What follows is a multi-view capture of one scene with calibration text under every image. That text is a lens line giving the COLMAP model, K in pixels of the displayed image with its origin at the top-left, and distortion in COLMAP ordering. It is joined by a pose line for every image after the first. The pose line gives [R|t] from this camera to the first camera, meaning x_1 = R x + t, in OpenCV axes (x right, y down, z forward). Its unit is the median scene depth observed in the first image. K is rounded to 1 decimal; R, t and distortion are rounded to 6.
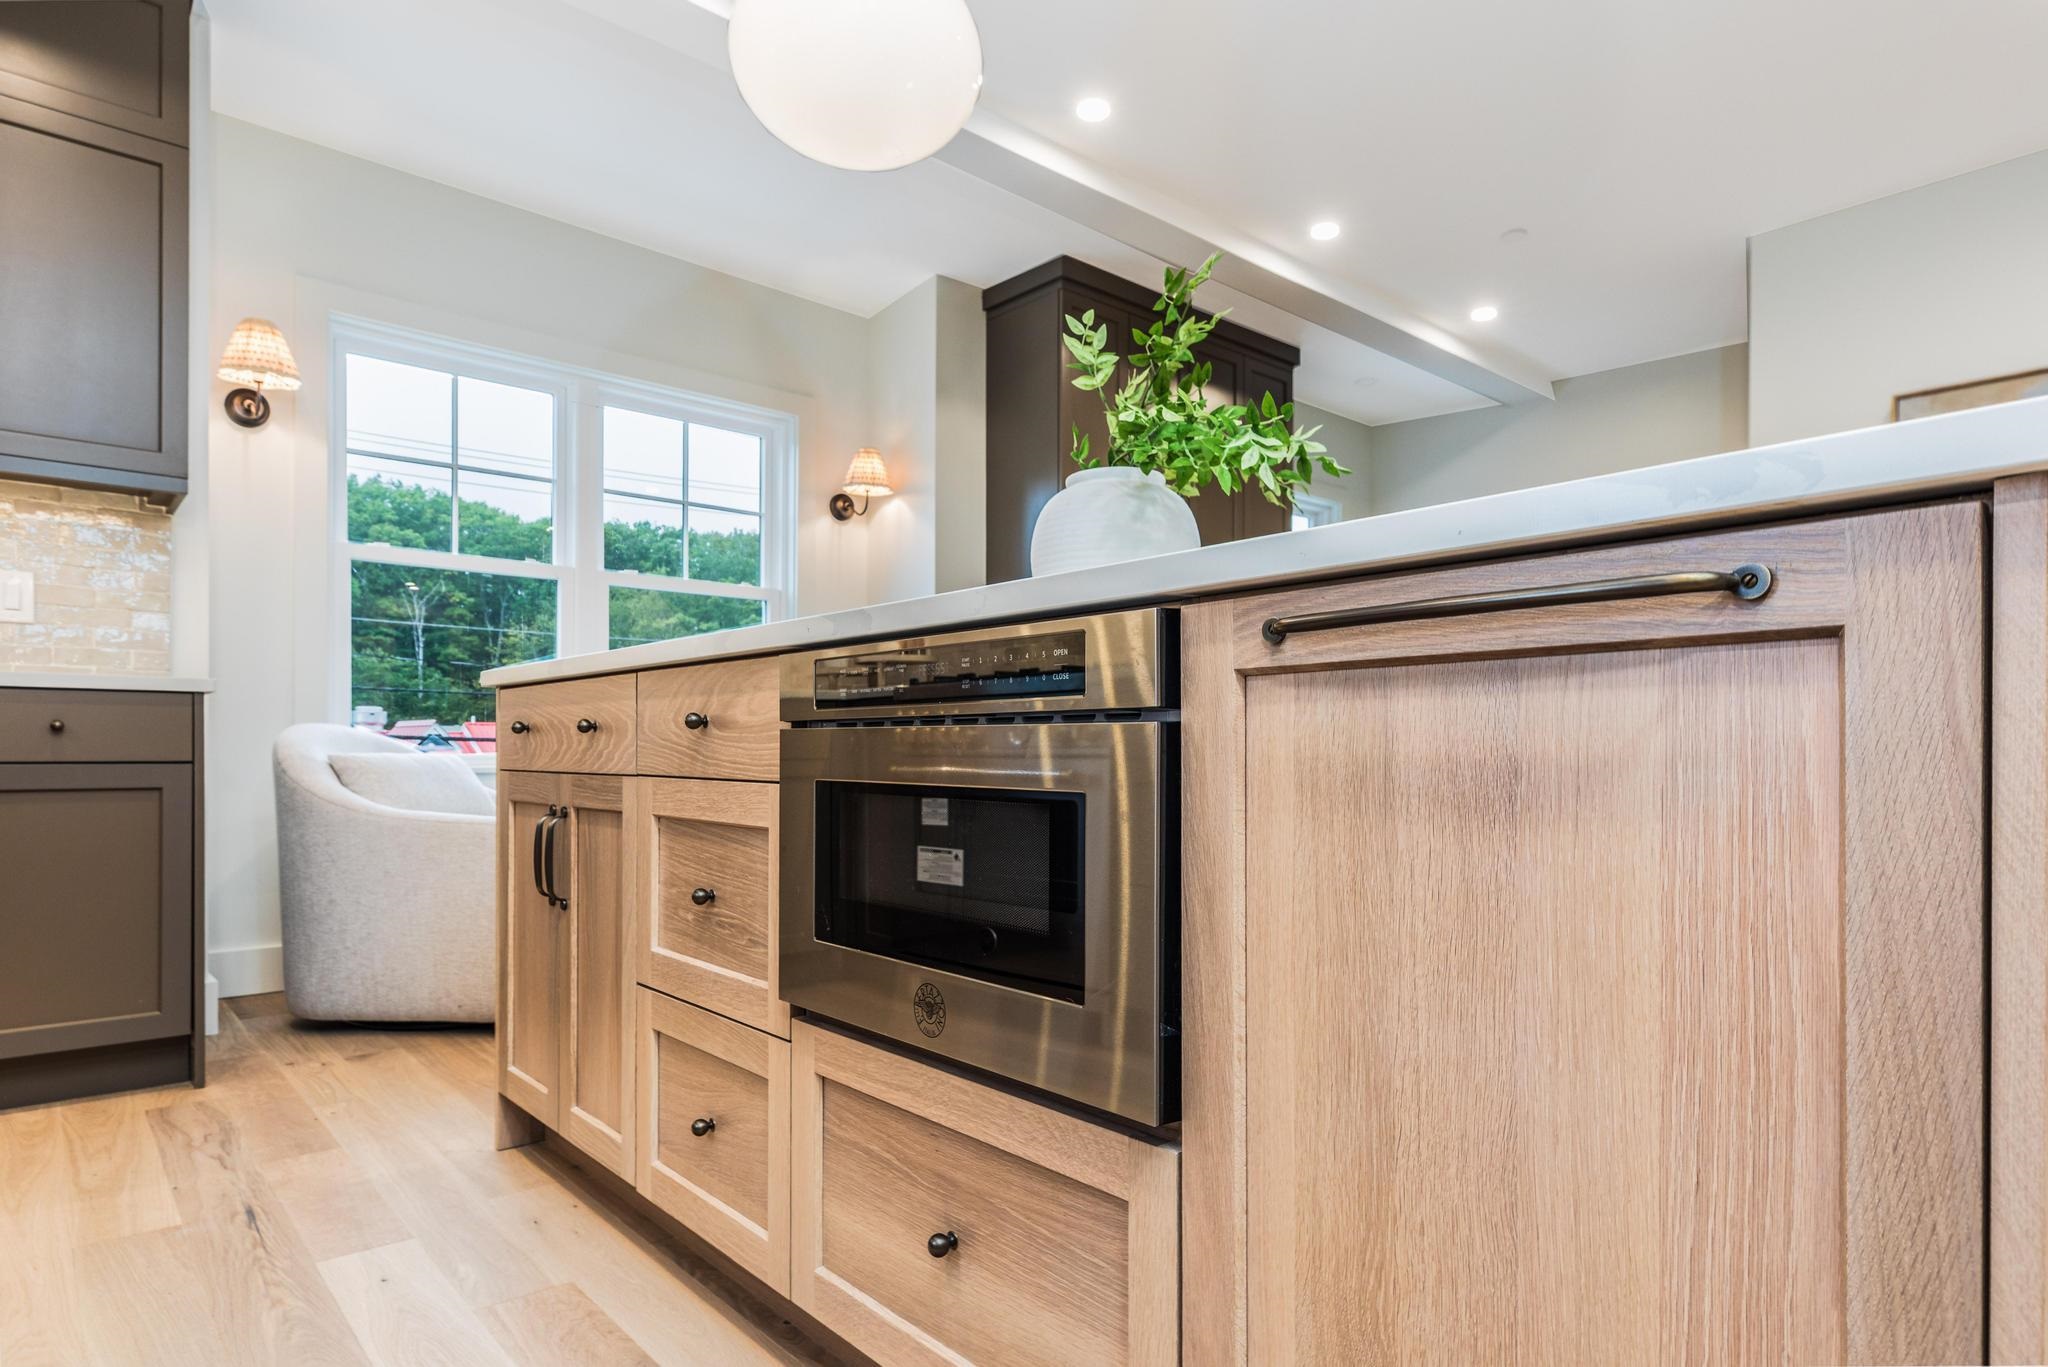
lens RADIAL K [[1162.3, 0, 1034.6], [0, 1162.3, 754.4], [0, 0, 1]] dist [0.000565, 0.003222]
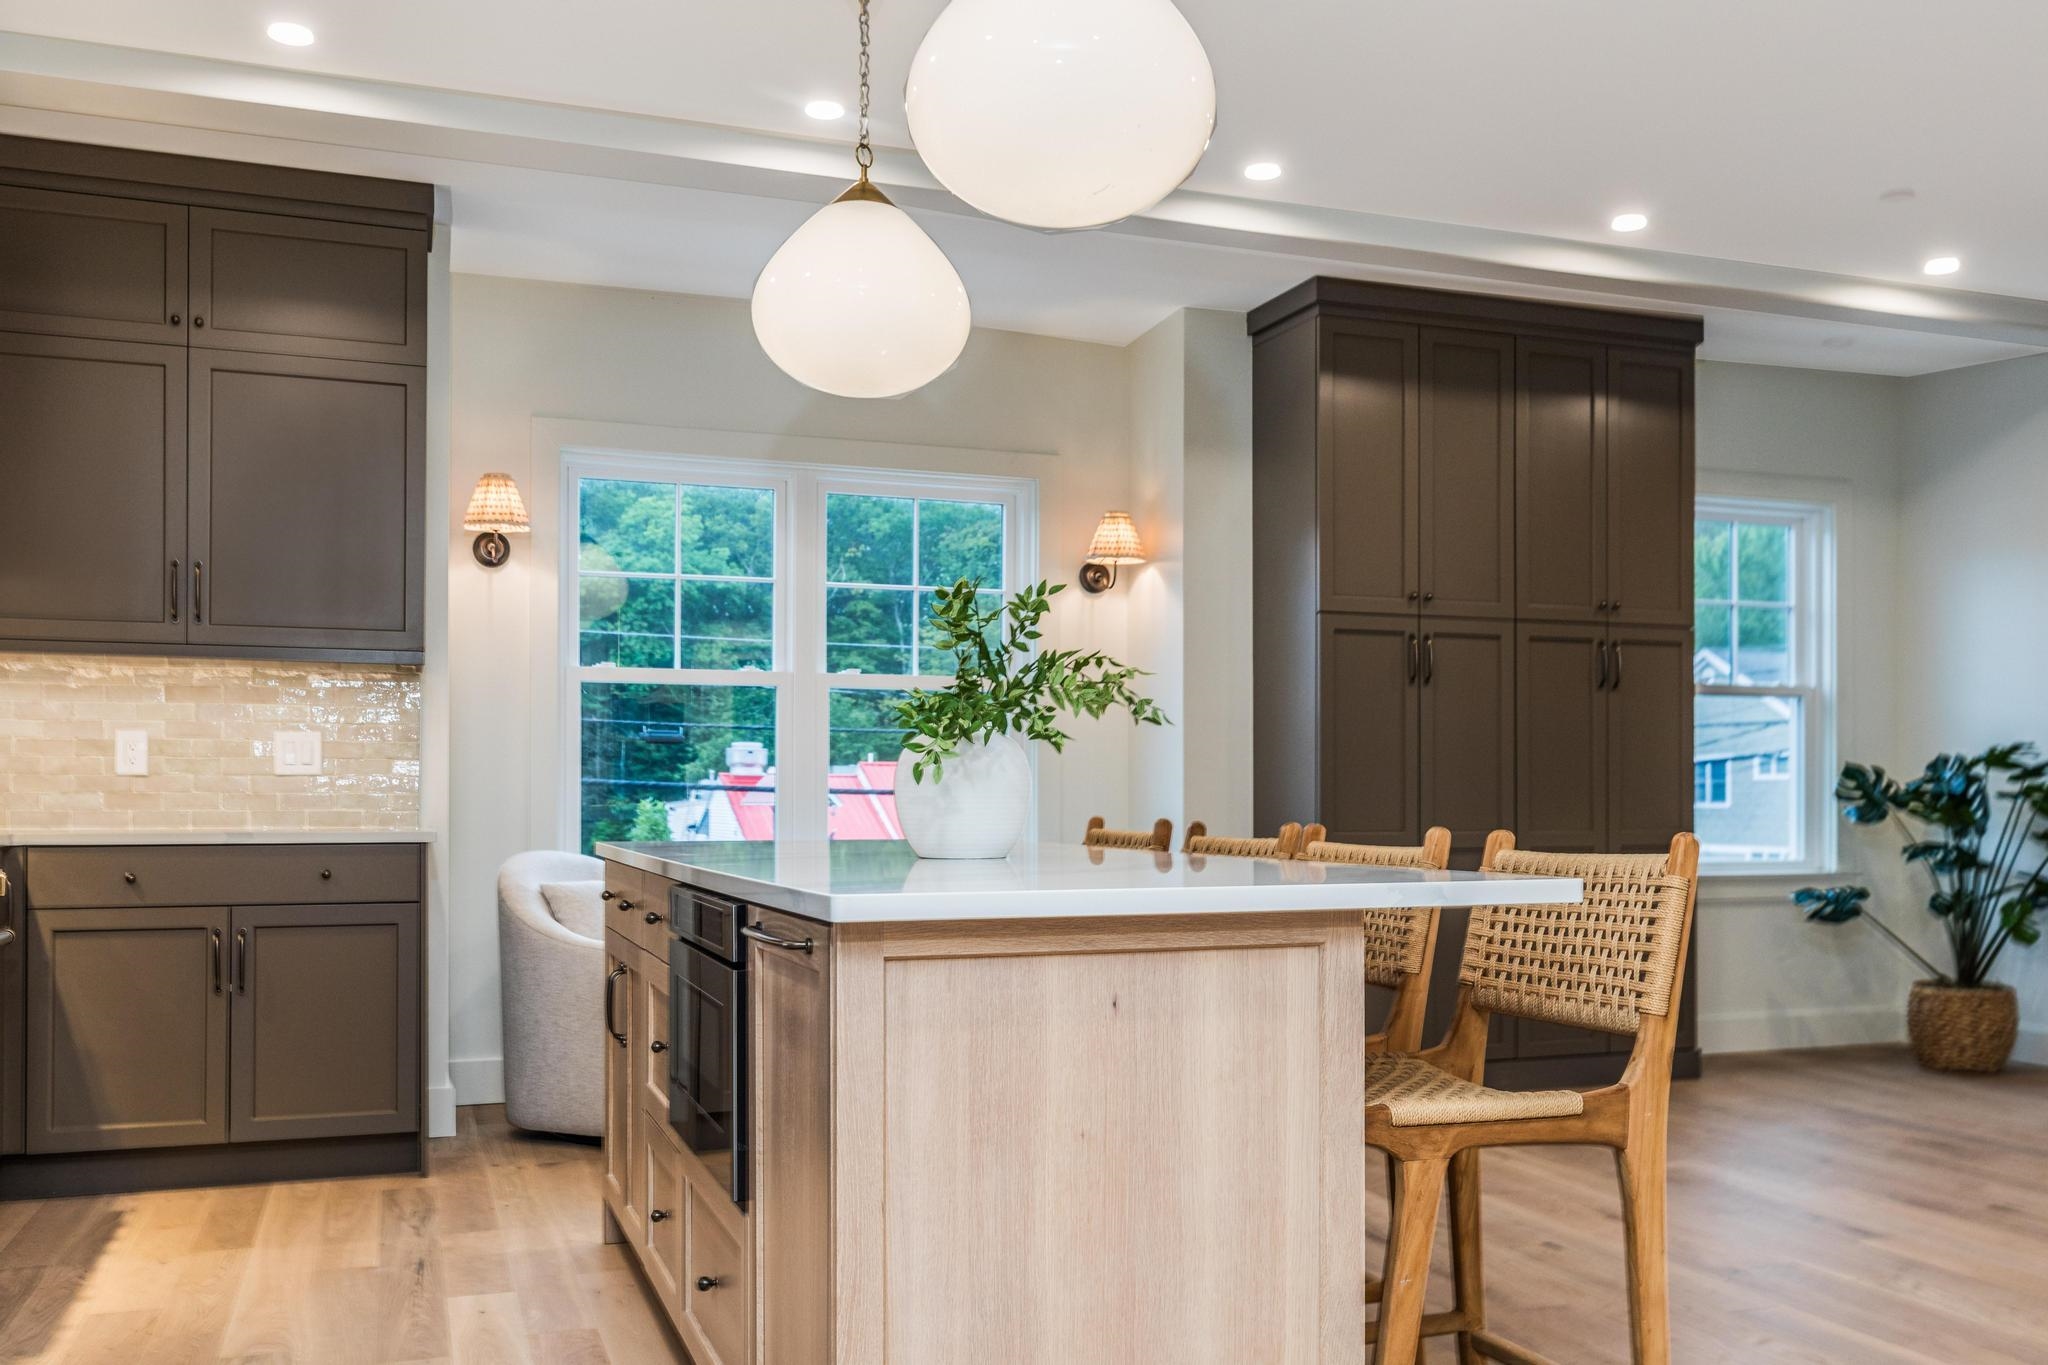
lens RADIAL K [[1822.0, 0, 1017.6], [0, 1822.0, 781.1], [0, 0, 1]] dist [0.003579, 0.000250]
pose [[0.925662, -0.003313, -0.378337, 0.485992], [0.001209, 0.999982, -0.005799, -0.093787], [0.378349, 0.004910, 0.925650, -0.436722]]
